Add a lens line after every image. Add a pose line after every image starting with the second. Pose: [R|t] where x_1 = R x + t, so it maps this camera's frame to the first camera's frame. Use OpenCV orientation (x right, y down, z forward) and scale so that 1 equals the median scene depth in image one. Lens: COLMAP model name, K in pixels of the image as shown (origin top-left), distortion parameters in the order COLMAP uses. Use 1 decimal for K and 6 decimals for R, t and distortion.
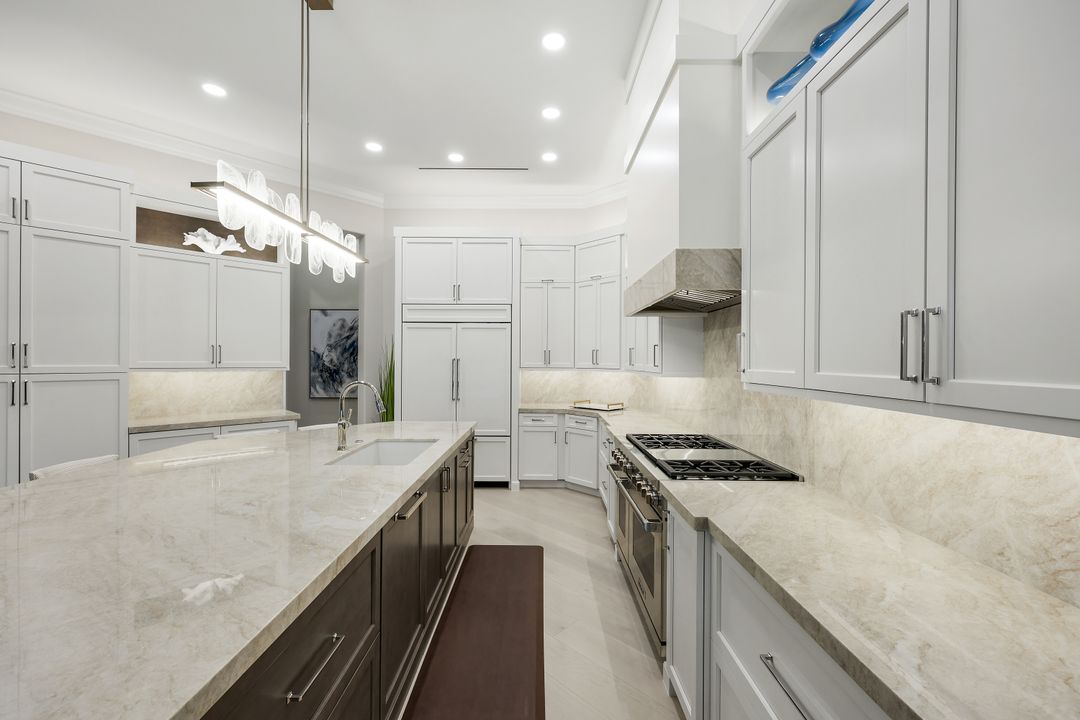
lens RADIAL K [[439.1, 0, 540.0], [0, 439.1, 360.0], [0, 0, 1]] dist [0.000533, 0.000036]
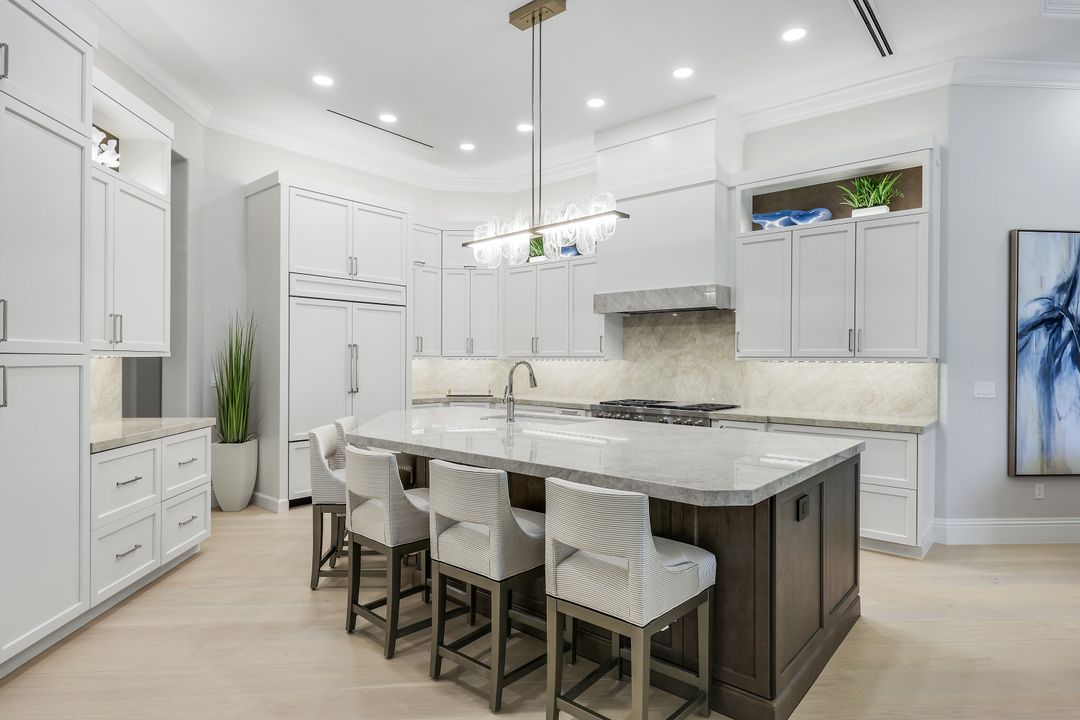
lens RADIAL K [[588.2, 0, 540.0], [0, 588.2, 360.0], [0, 0, 1]] dist [-0.000719, -0.000057]
pose [[0.649538, -0.001458, 0.760328, -0.940458], [-0.002129, 0.999991, 0.003737, 0.025991], [-0.760326, -0.004046, 0.649529, -0.013617]]
